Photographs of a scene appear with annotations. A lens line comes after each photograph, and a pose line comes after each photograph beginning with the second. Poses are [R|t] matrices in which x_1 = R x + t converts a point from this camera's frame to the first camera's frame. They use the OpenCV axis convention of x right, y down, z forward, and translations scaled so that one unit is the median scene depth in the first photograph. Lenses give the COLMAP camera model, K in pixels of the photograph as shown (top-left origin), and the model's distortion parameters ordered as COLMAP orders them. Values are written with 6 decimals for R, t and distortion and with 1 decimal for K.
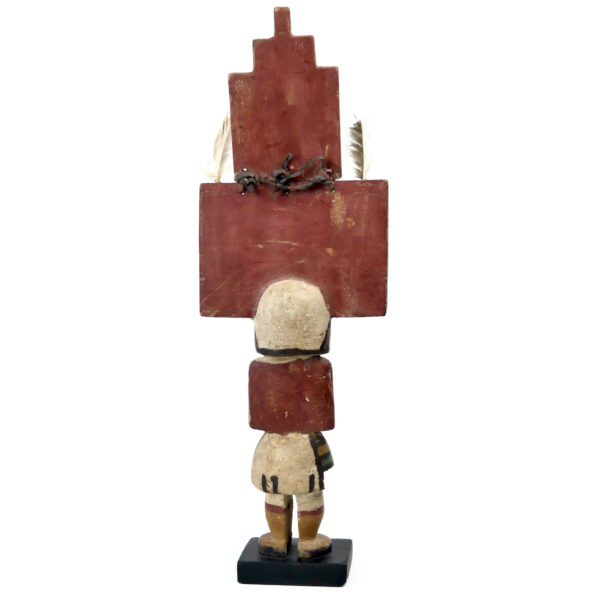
lens RADIAL K [[829.0, 0, 300.3], [0, 829.0, 284.2], [0, 0, 1]] dist [0.015404, 0.024783]
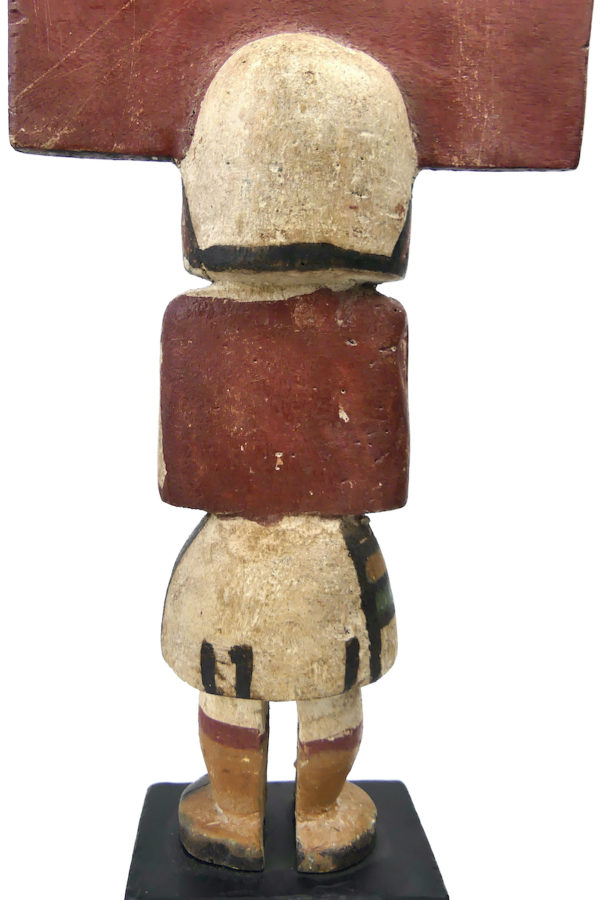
lens RADIAL K [[1027.8, 0, 299.5], [0, 1027.8, 425.5], [0, 0, 1]] dist [-0.018873, -0.026410]
pose [[0.991205, 0.010521, 0.131919, -0.062494], [-0.019243, 0.997699, 0.065017, 0.116736], [-0.130931, -0.066984, 0.989126, 0.598669]]
